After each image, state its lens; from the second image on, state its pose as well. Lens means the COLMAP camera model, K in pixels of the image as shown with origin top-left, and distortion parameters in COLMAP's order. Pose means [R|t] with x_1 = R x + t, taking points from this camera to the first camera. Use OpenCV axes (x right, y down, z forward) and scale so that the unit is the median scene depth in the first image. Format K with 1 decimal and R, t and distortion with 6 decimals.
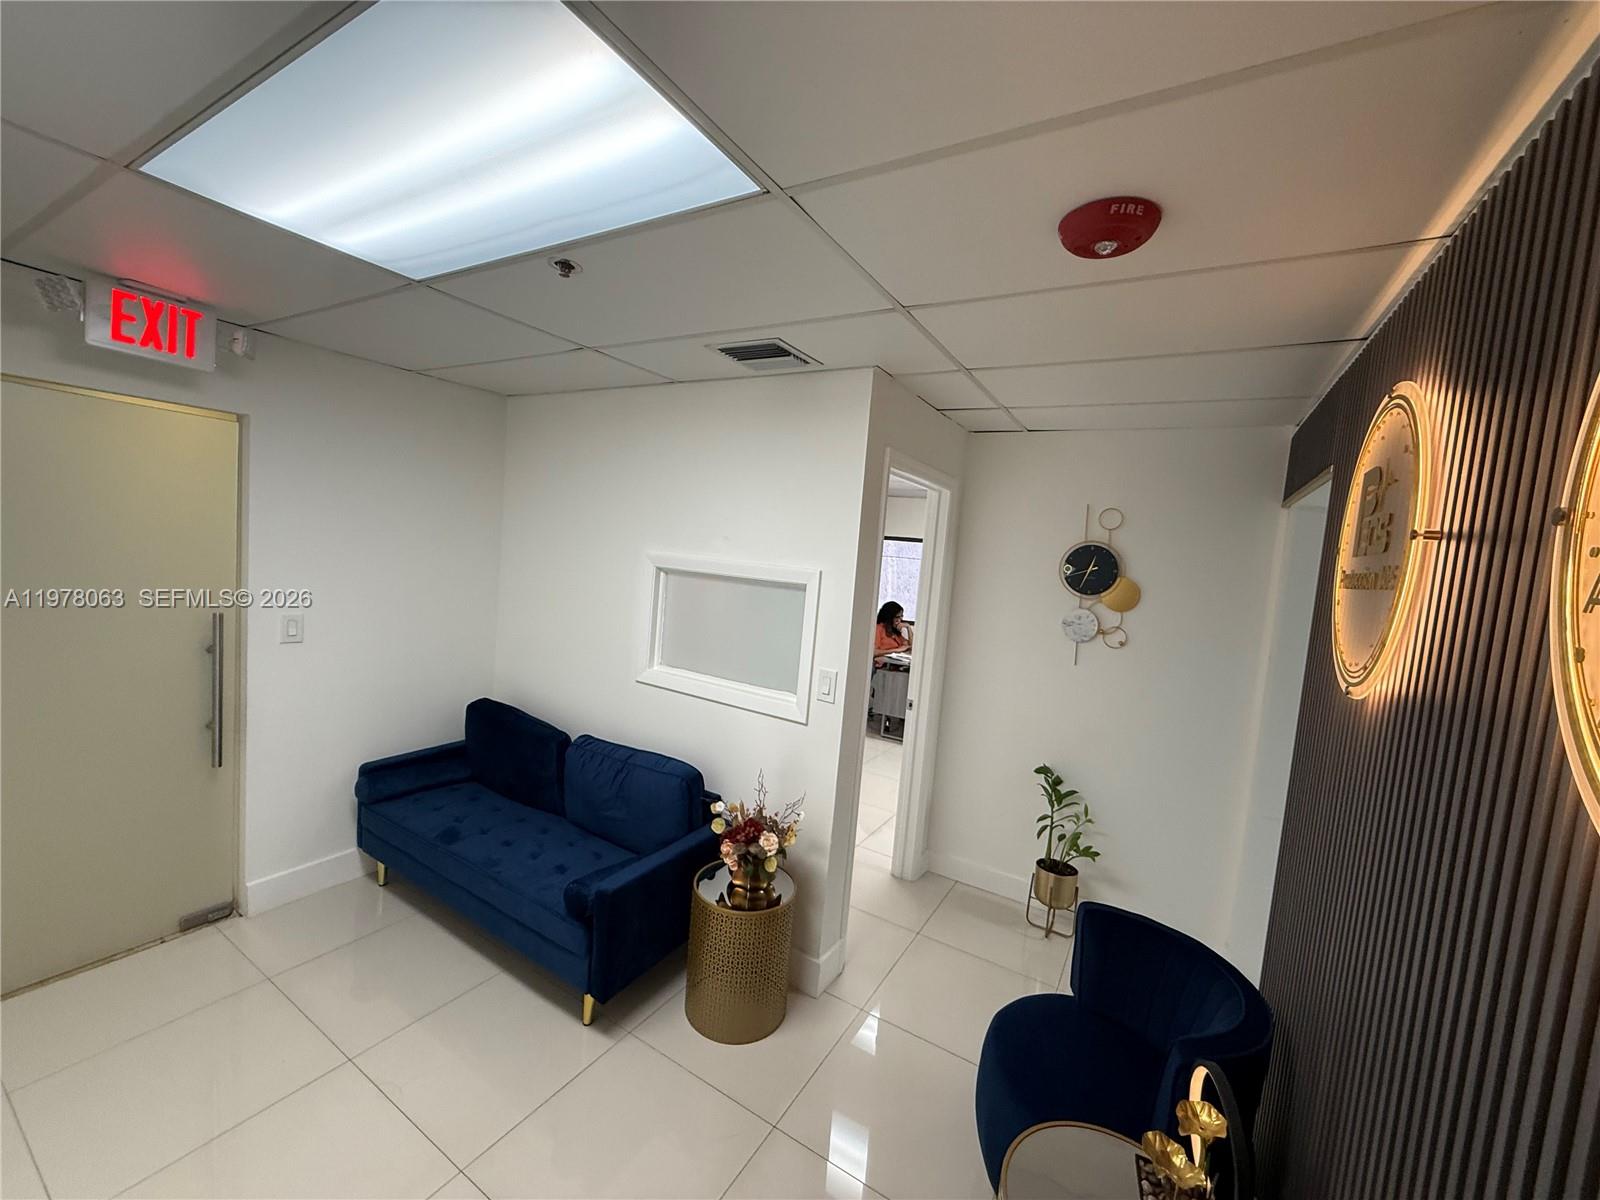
lens RADIAL K [[643.2, 0, 789.3], [0, 643.2, 603.0], [0, 0, 1]] dist [-0.002117, -0.000338]
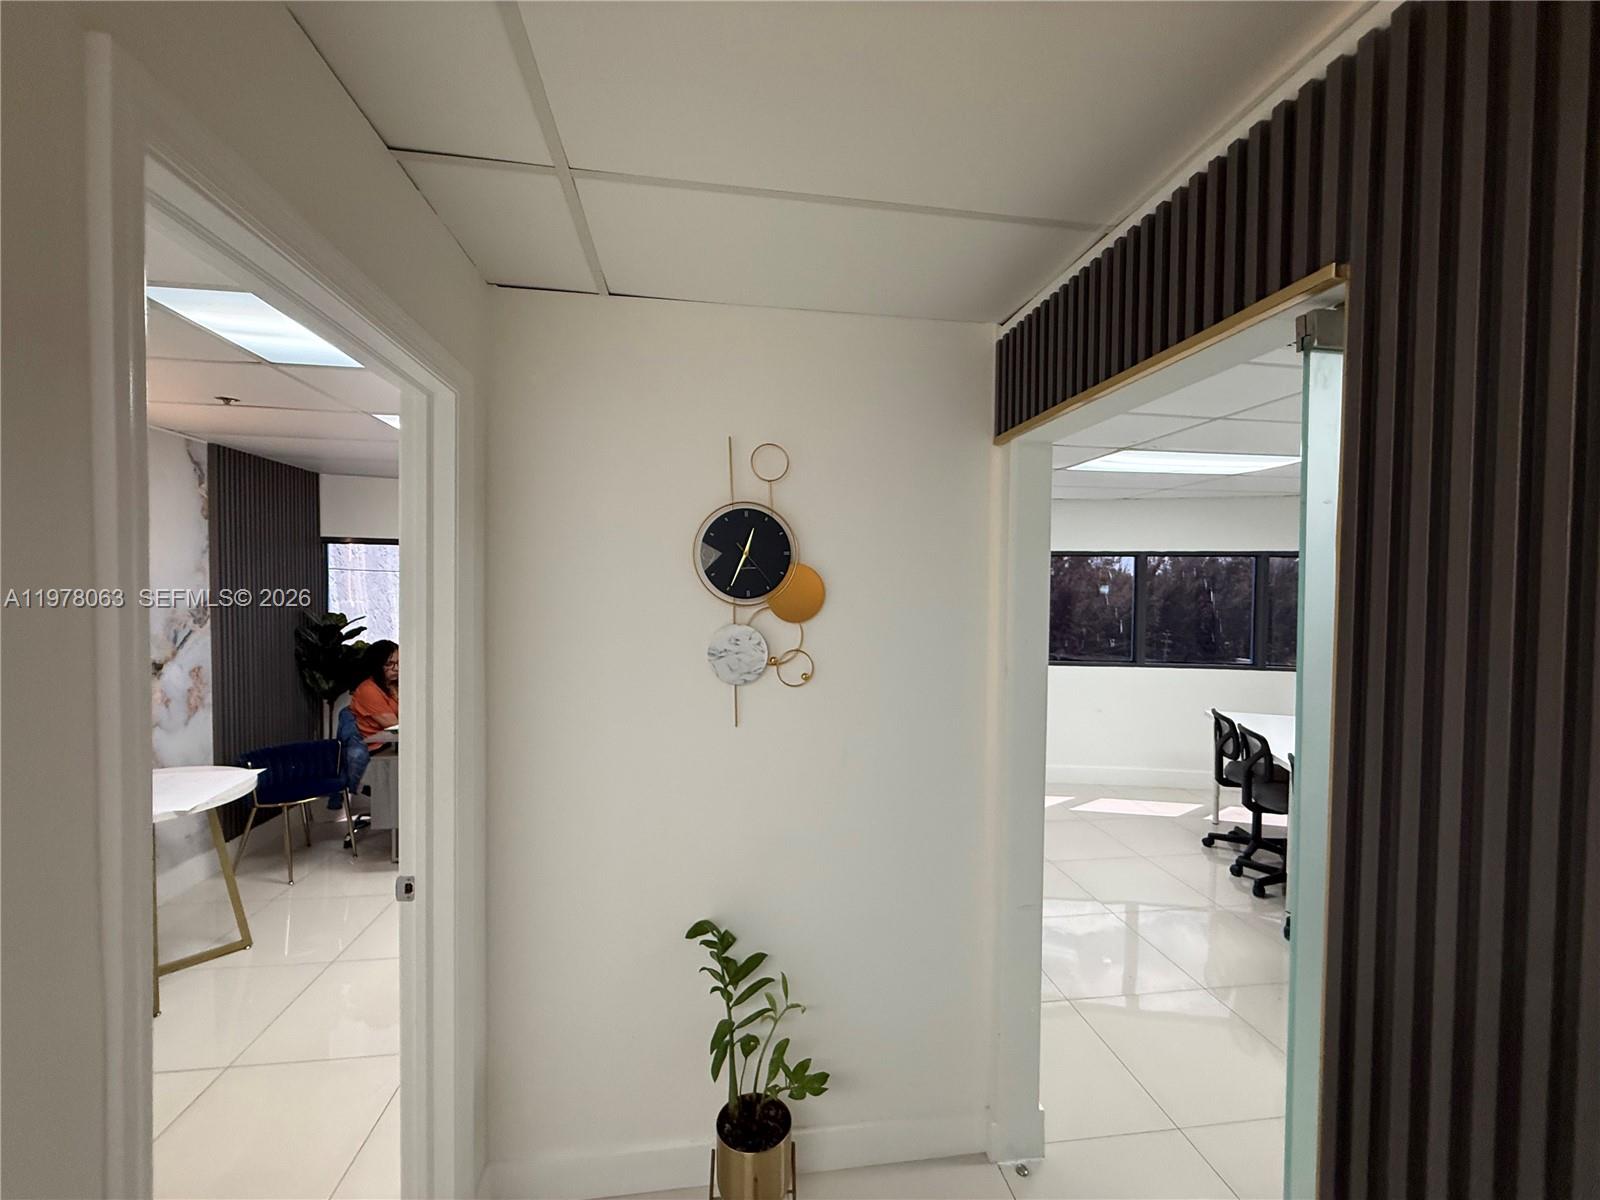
lens RADIAL K [[643.2, 0, 798.7], [0, 643.2, 600.7], [0, 0, 1]] dist [-0.002117, -0.000338]
pose [[0.764379, -0.088042, 0.638729, 0.144571], [0.096970, 0.995063, 0.021113, -0.018264], [-0.637434, 0.045799, 0.769142, 0.546883]]
